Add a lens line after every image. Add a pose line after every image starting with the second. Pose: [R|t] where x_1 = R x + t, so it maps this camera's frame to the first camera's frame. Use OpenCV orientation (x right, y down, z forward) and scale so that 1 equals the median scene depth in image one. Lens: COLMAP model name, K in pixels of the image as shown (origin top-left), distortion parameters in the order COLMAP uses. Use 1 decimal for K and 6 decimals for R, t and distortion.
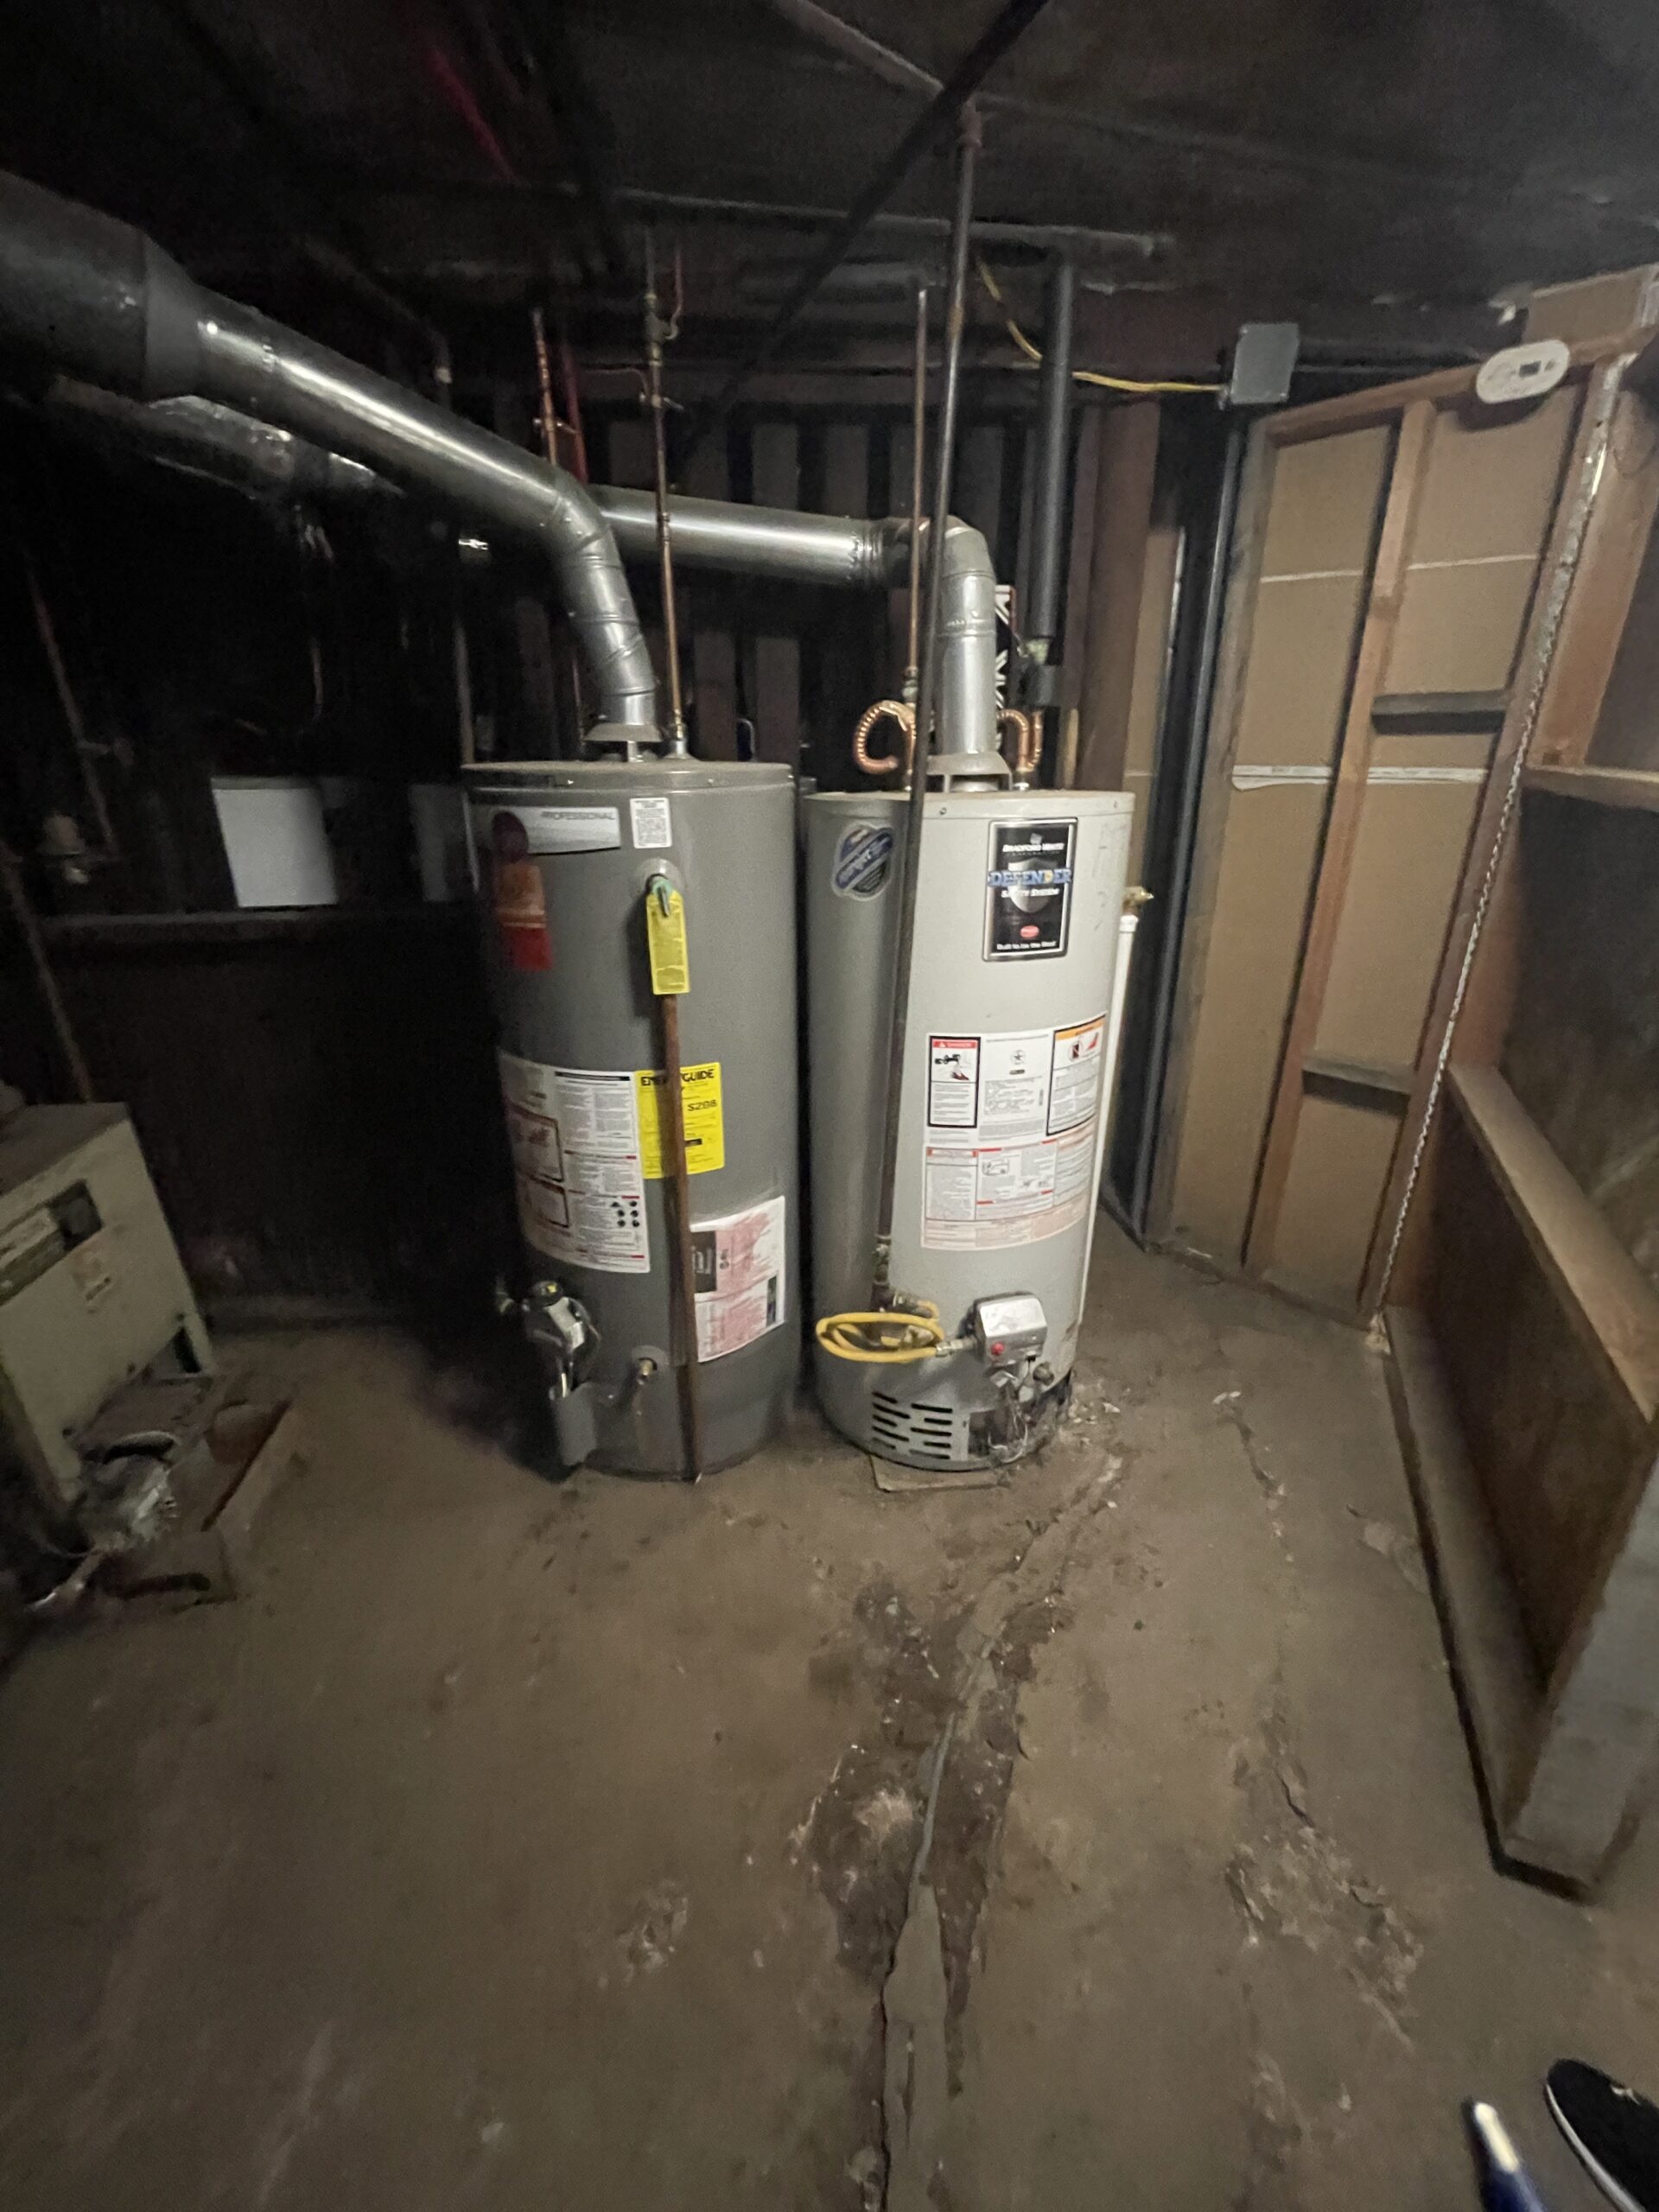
lens RADIAL K [[898.8, 0, 846.7], [0, 898.8, 1119.2], [0, 0, 1]] dist [-0.002643, -0.000652]
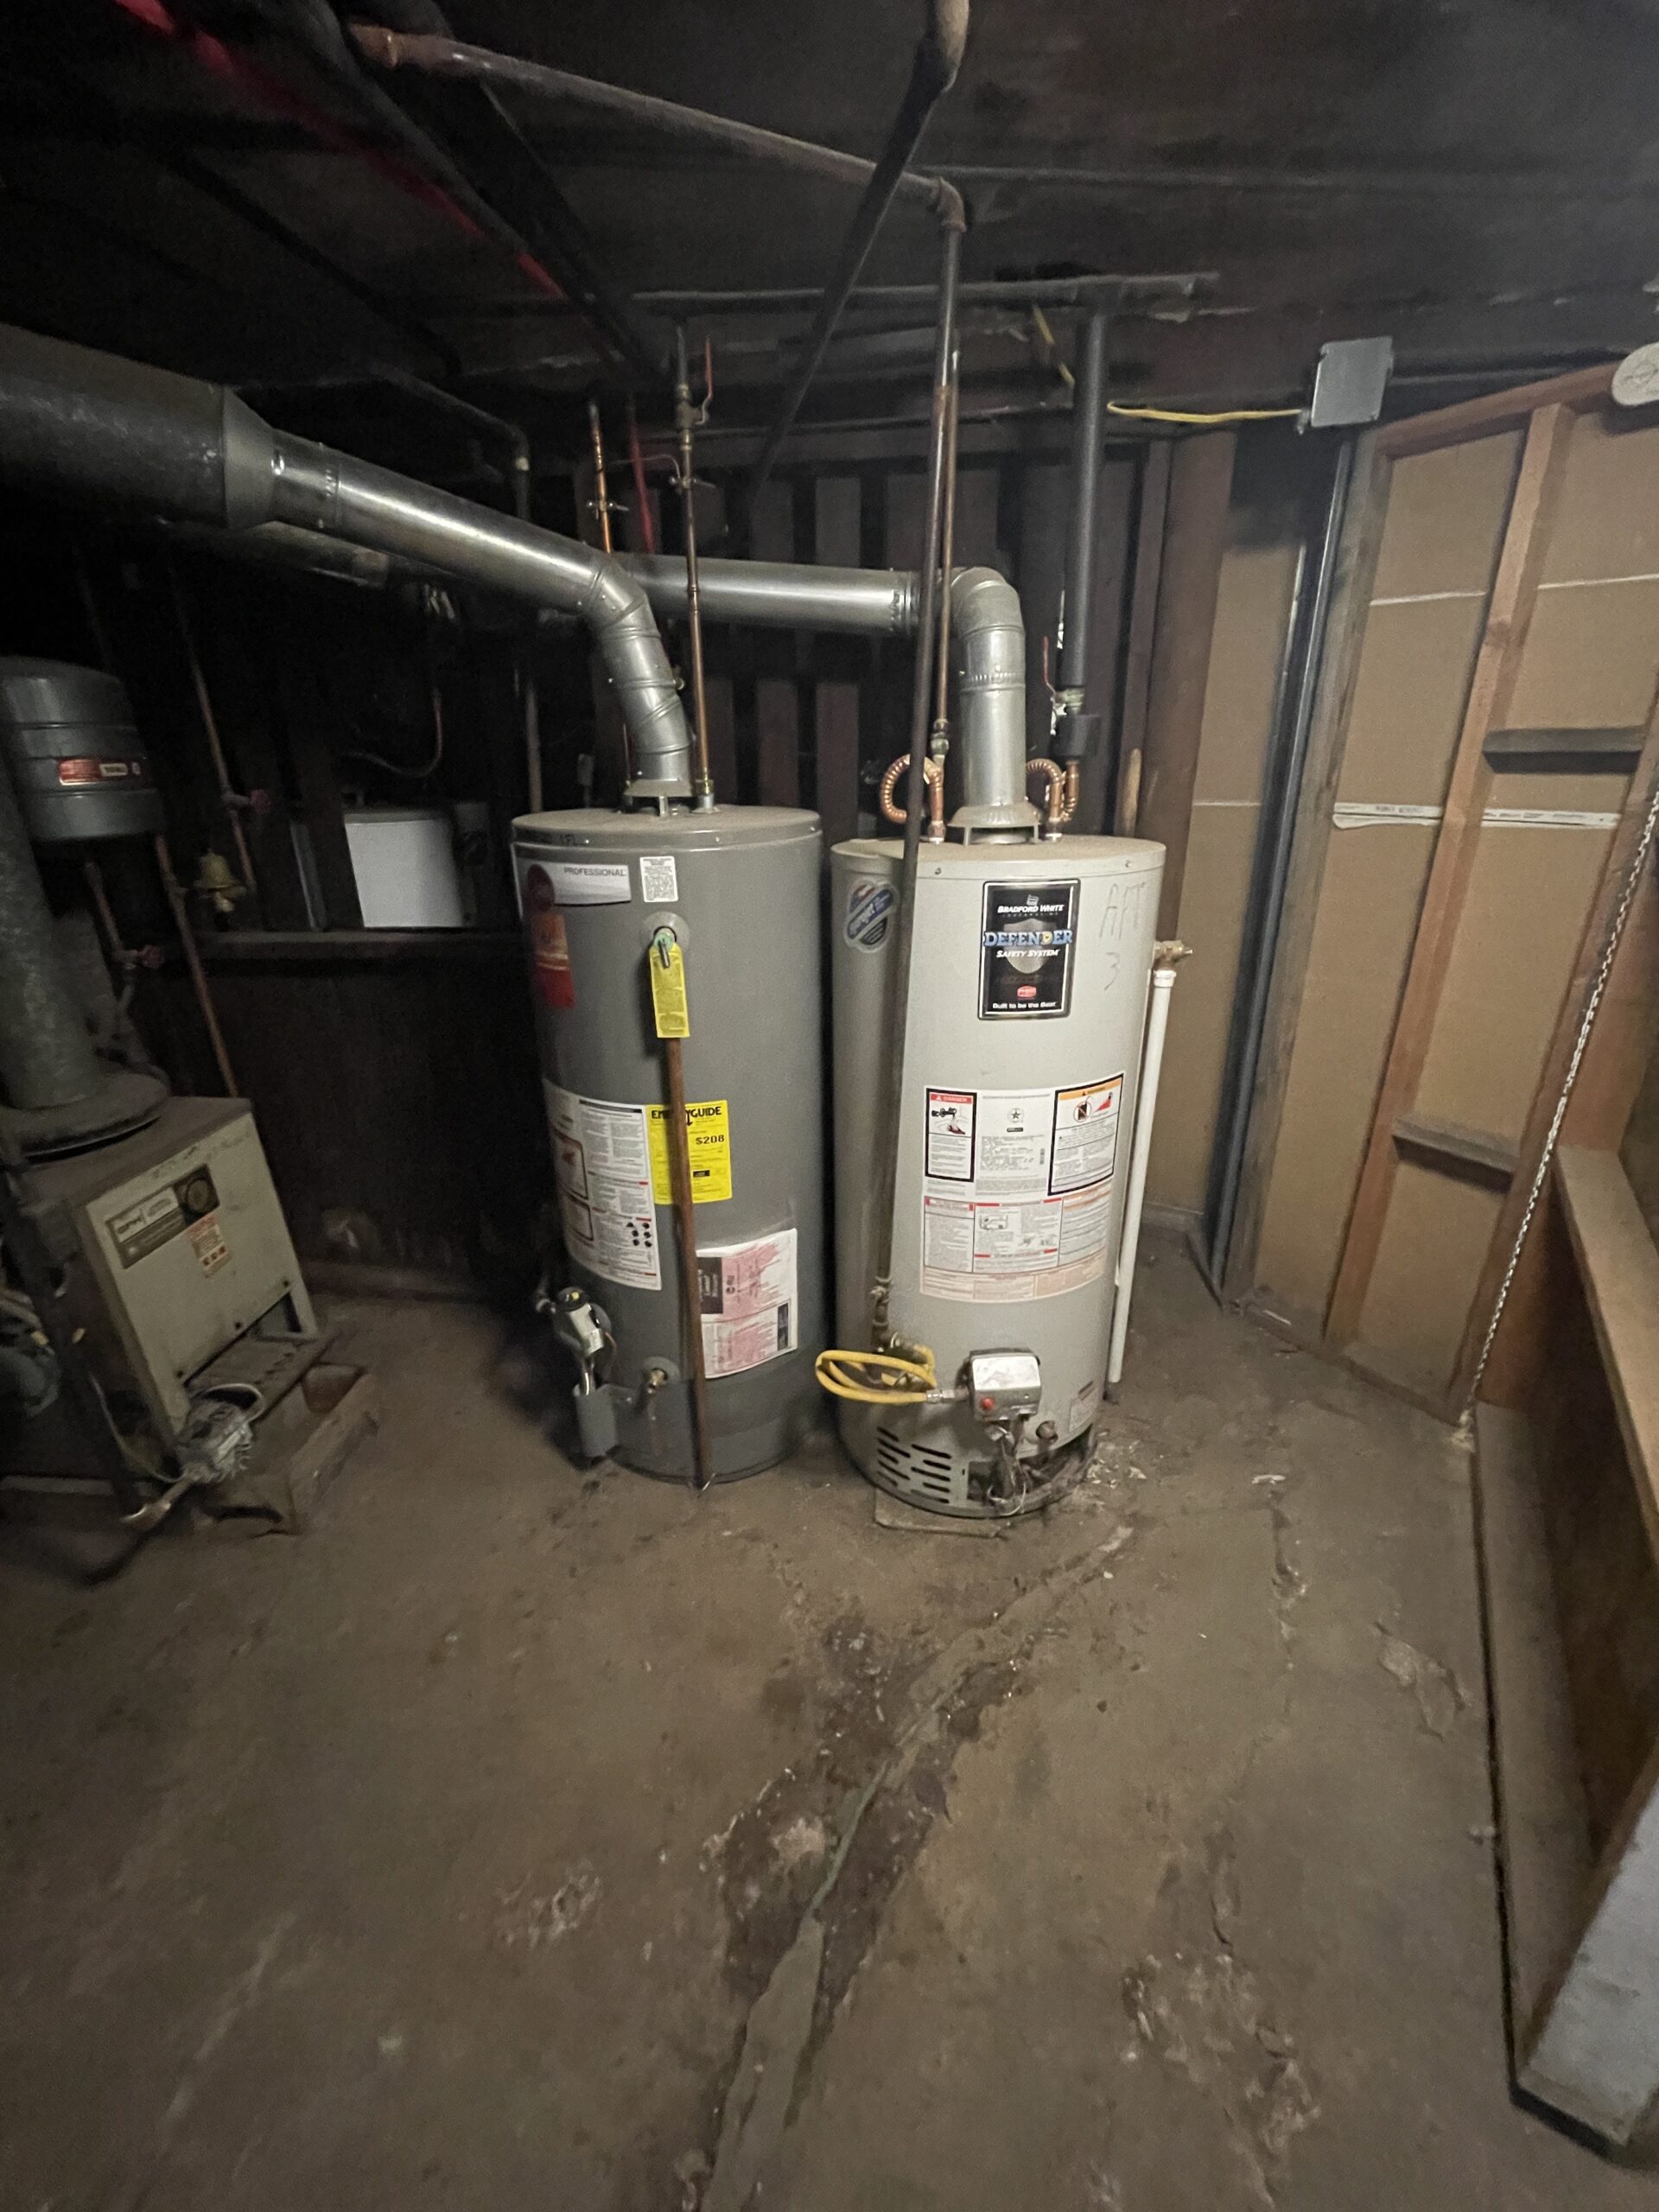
lens RADIAL K [[898.8, 0, 832.9], [0, 898.8, 1123.4], [0, 0, 1]] dist [-0.002643, -0.000652]
pose [[0.979358, 0.070329, -0.189506, 0.174267], [-0.068942, 0.997524, 0.013913, -0.057628], [0.190015, -0.000561, 0.981781, -0.009127]]
